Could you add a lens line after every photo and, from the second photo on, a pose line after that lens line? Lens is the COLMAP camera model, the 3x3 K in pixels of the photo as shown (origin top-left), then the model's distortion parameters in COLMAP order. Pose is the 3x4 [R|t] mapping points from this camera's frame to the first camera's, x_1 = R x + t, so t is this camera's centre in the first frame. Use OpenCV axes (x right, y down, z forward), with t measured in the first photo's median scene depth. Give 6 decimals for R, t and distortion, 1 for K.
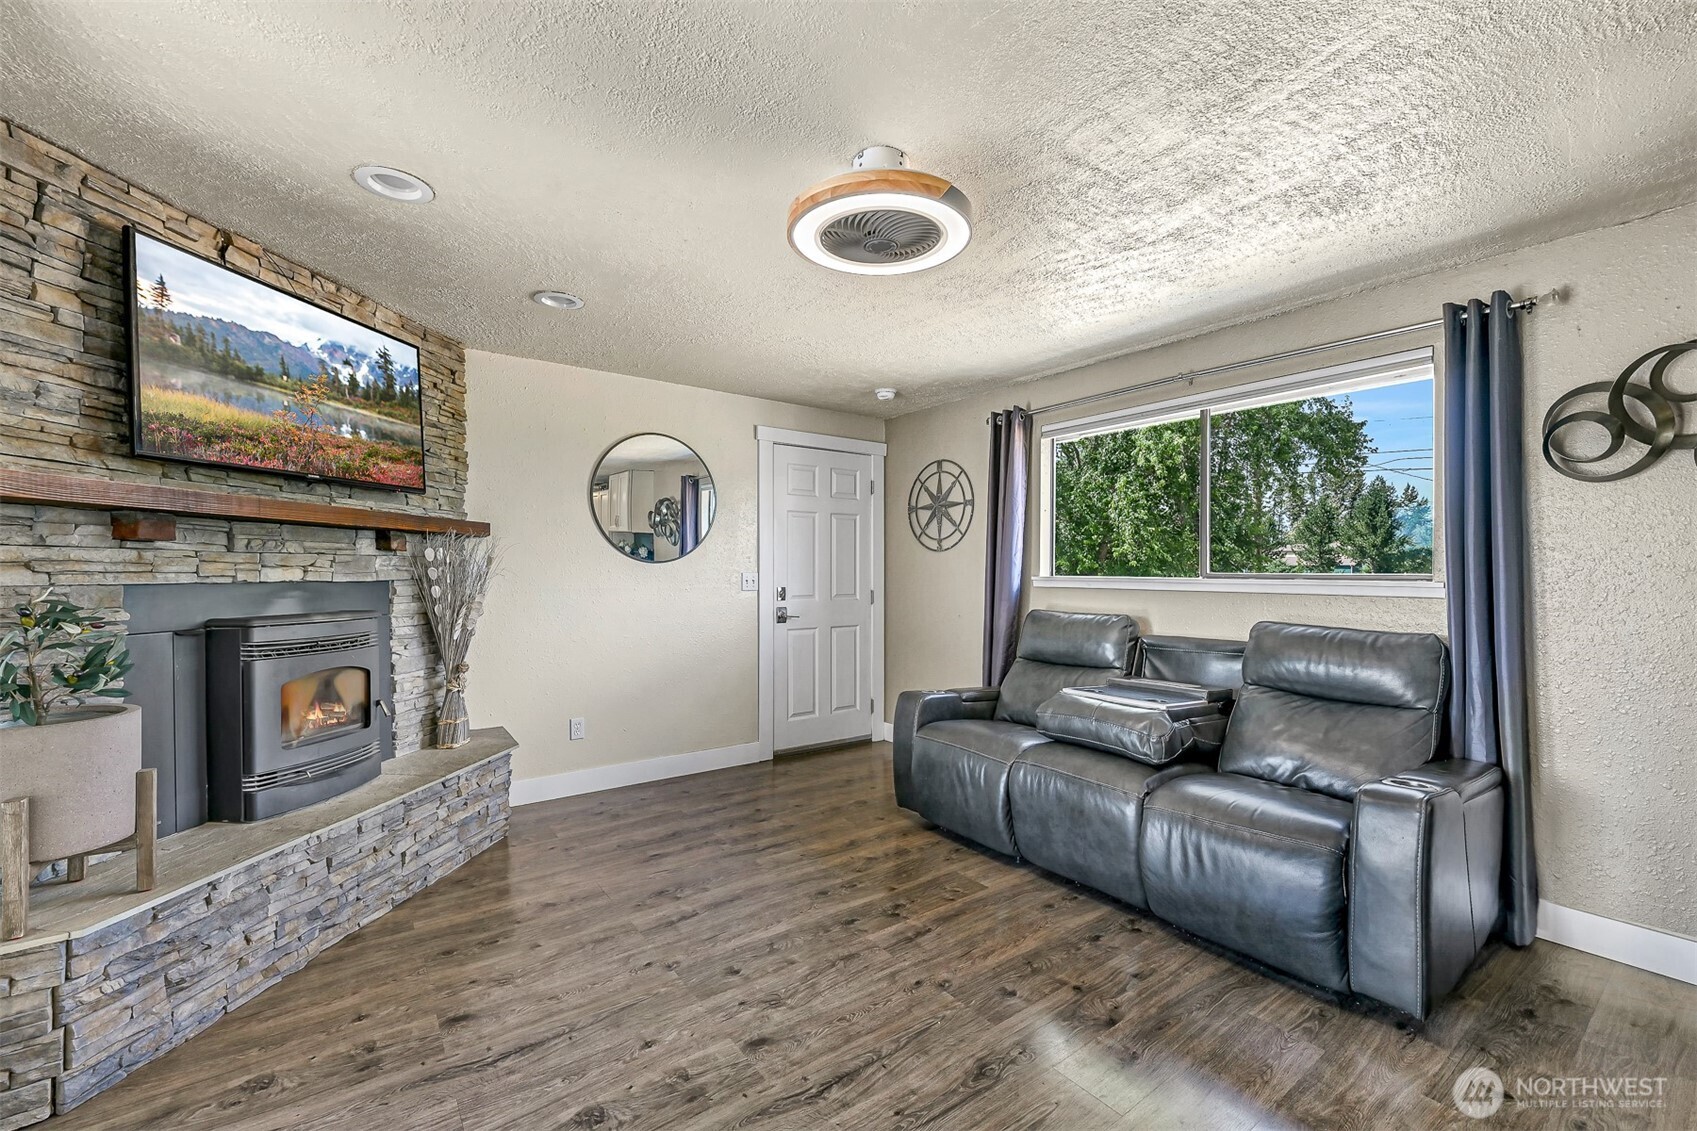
lens RADIAL K [[681.0, 0, 848.5], [0, 681.0, 565.5], [0, 0, 1]] dist [0.000045, 0.000220]
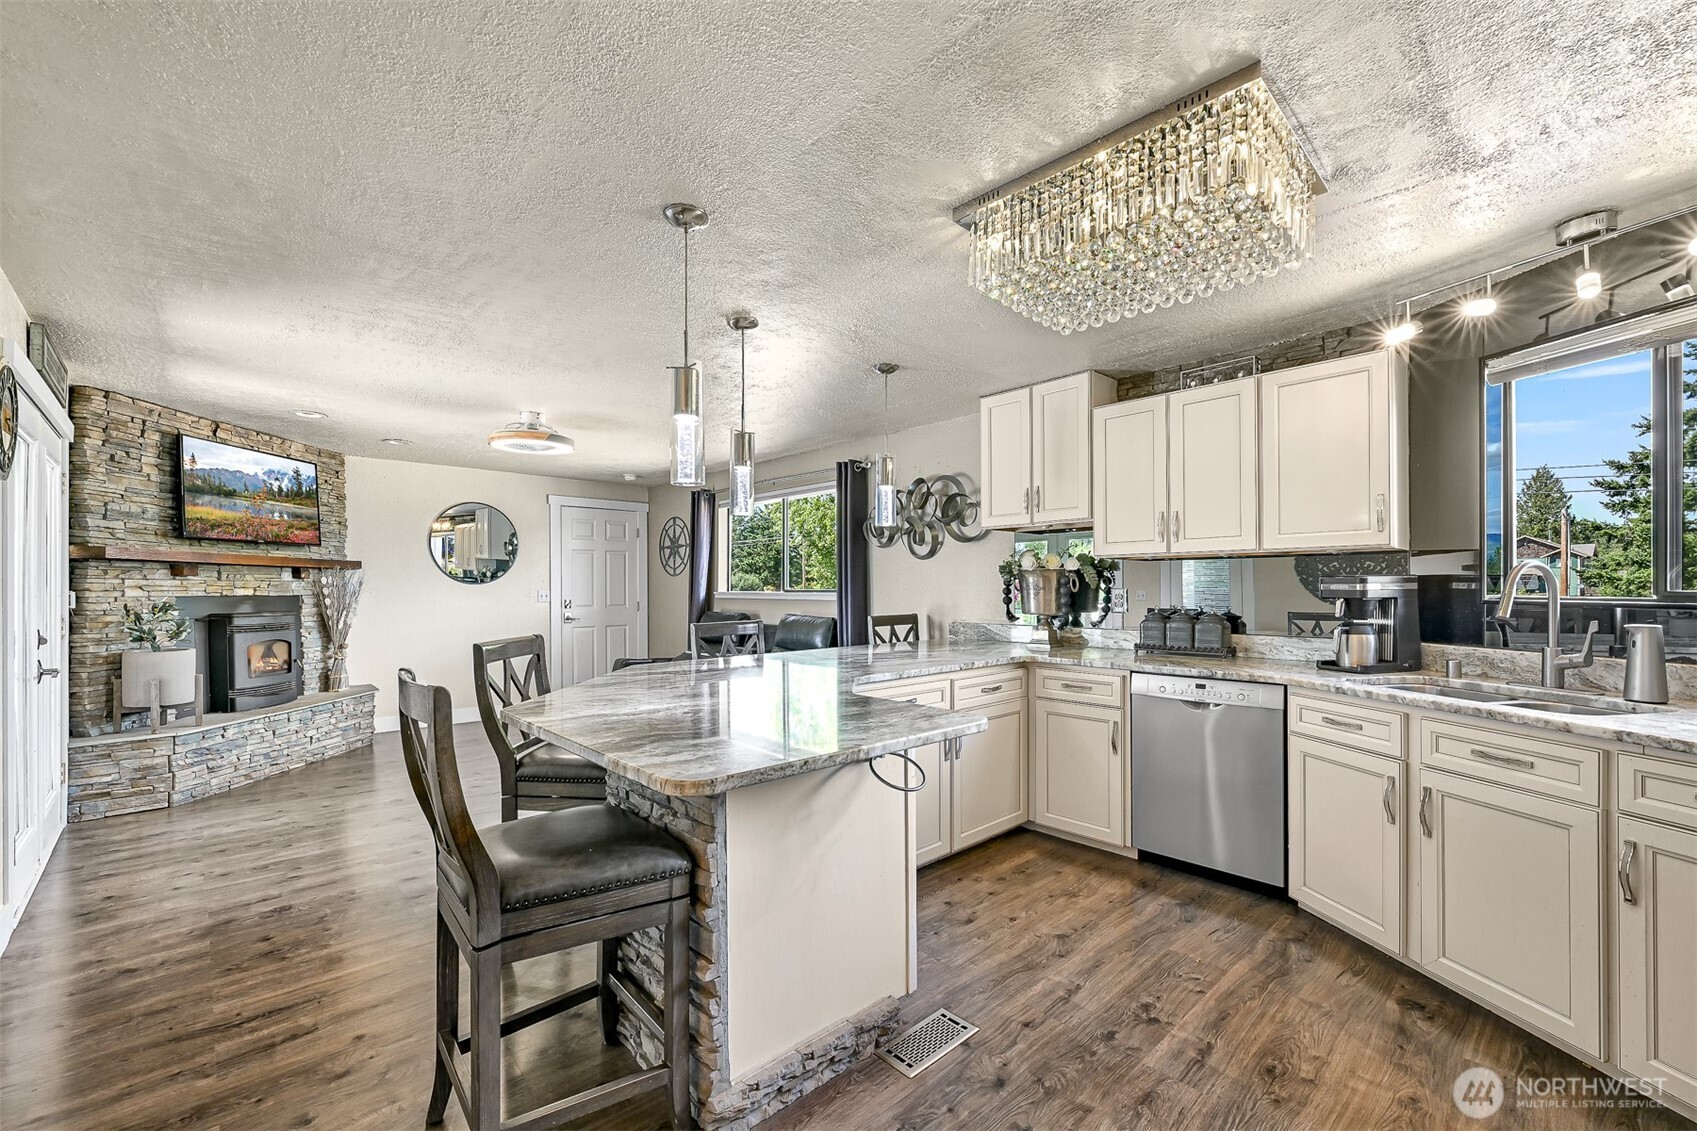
lens RADIAL K [[690.1, 0, 847.4], [0, 690.1, 586.3], [0, 0, 1]] dist [-0.001519, -0.000213]
pose [[0.993886, -0.004730, 0.110310, 0.672036], [0.004334, 0.999983, 0.003829, -0.002785], [-0.110326, -0.003327, 0.993890, -1.159058]]
